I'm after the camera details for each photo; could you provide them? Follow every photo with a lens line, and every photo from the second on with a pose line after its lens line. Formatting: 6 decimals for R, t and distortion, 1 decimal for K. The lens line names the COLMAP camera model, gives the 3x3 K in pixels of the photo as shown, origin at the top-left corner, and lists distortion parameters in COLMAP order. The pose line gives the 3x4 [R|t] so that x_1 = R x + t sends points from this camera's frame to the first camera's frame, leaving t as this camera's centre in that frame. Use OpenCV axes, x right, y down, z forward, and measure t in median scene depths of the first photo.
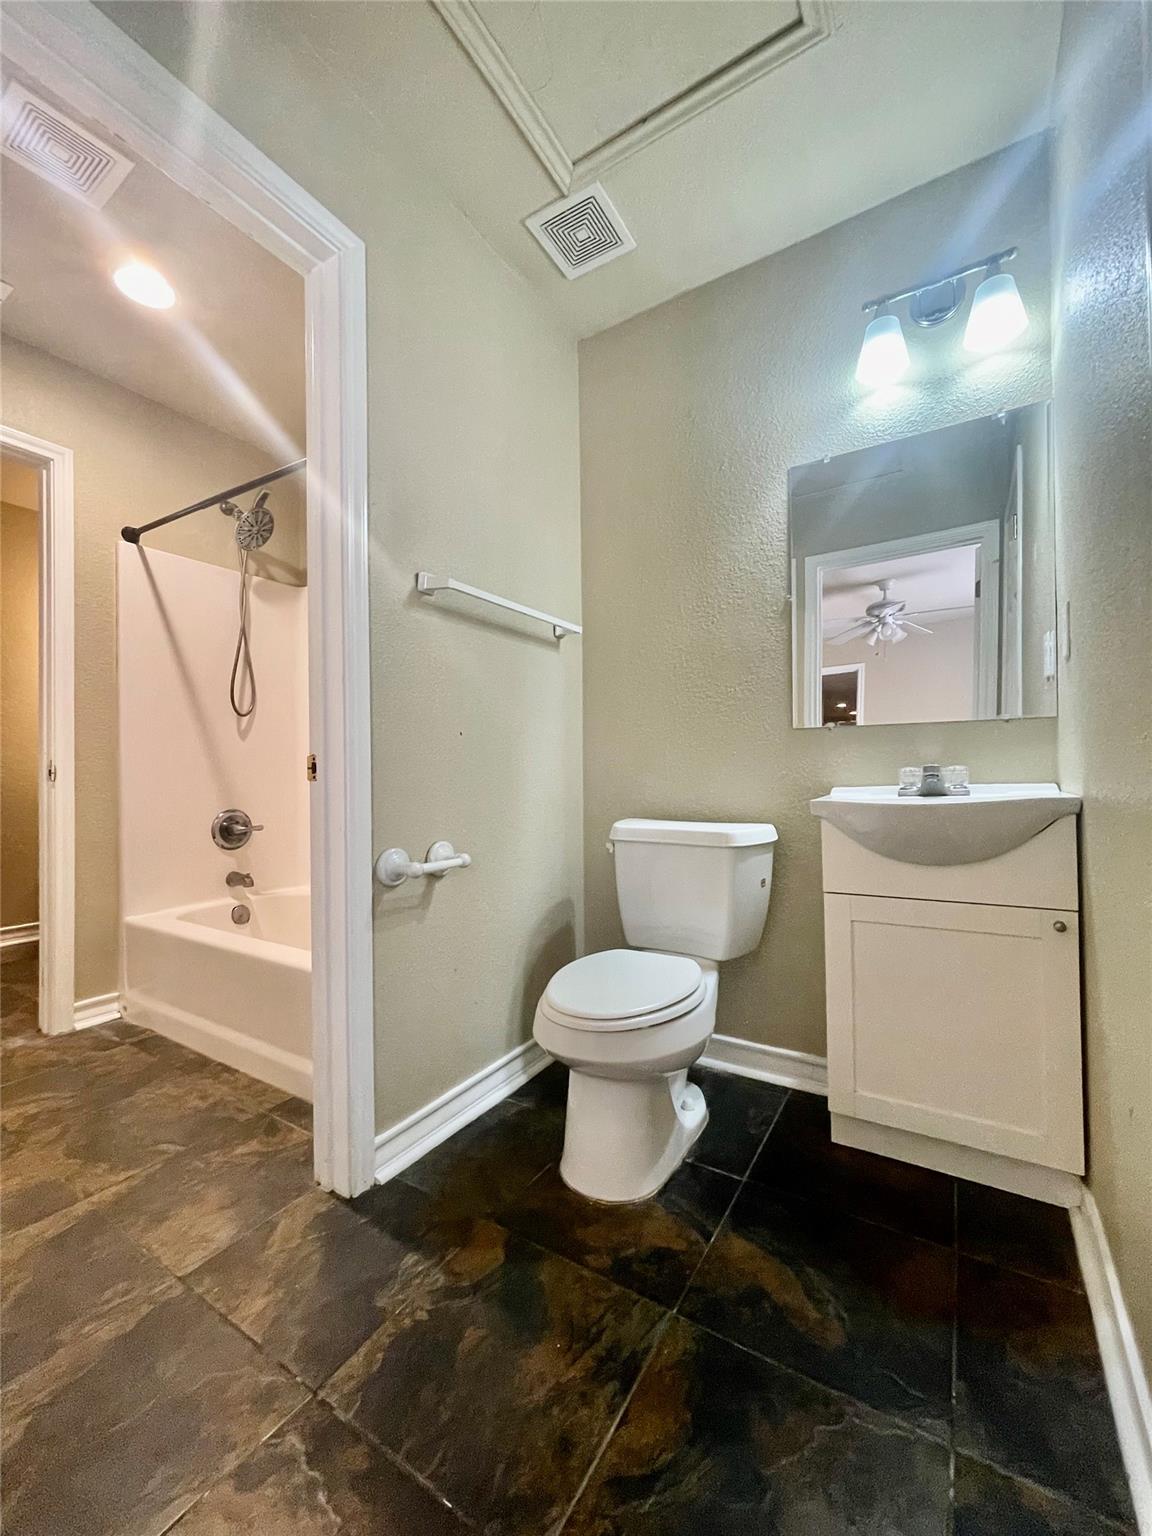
lens RADIAL K [[618.6, 0, 561.2], [0, 618.6, 767.8], [0, 0, 1]] dist [0.000220, 0.000350]
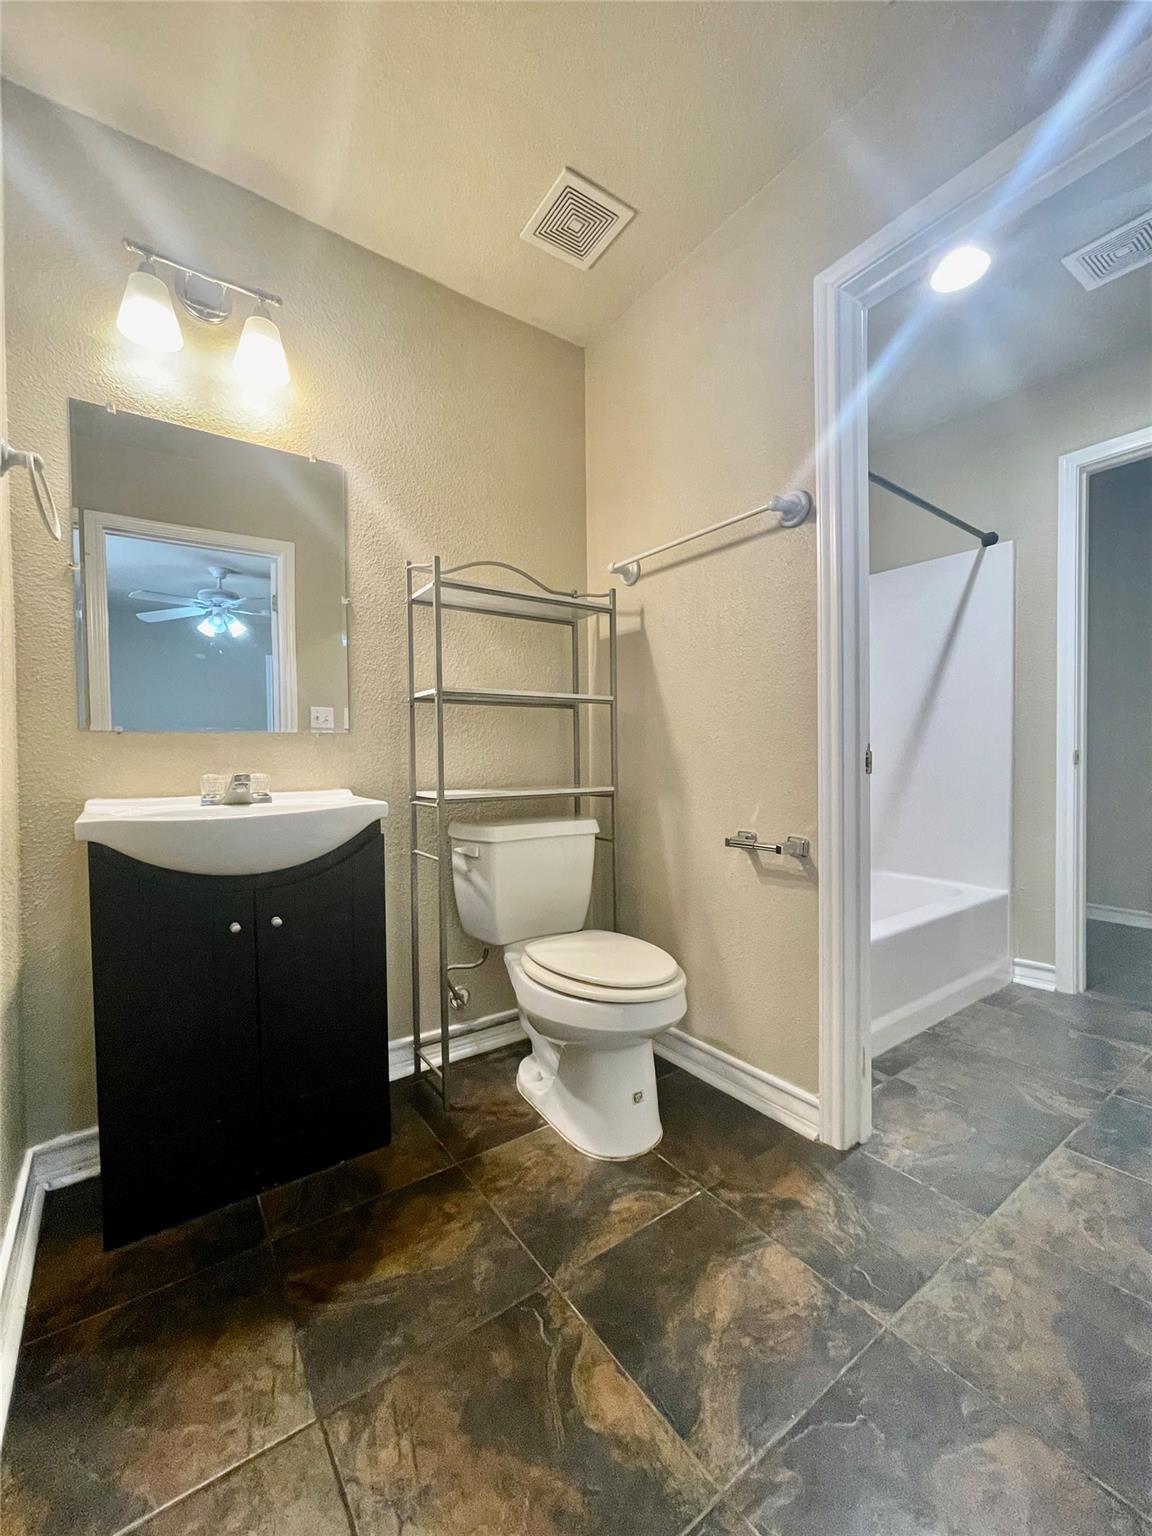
lens RADIAL K [[651.3, 0, 570.5], [0, 651.3, 787.4], [0, 0, 1]] dist [-0.001729, -0.000036]
pose [[0.336772, -0.011970, 0.941510, -0.215624], [0.001758, 0.999925, 0.012084, 0.006898], [-0.941585, -0.002414, 0.336768, 0.145416]]
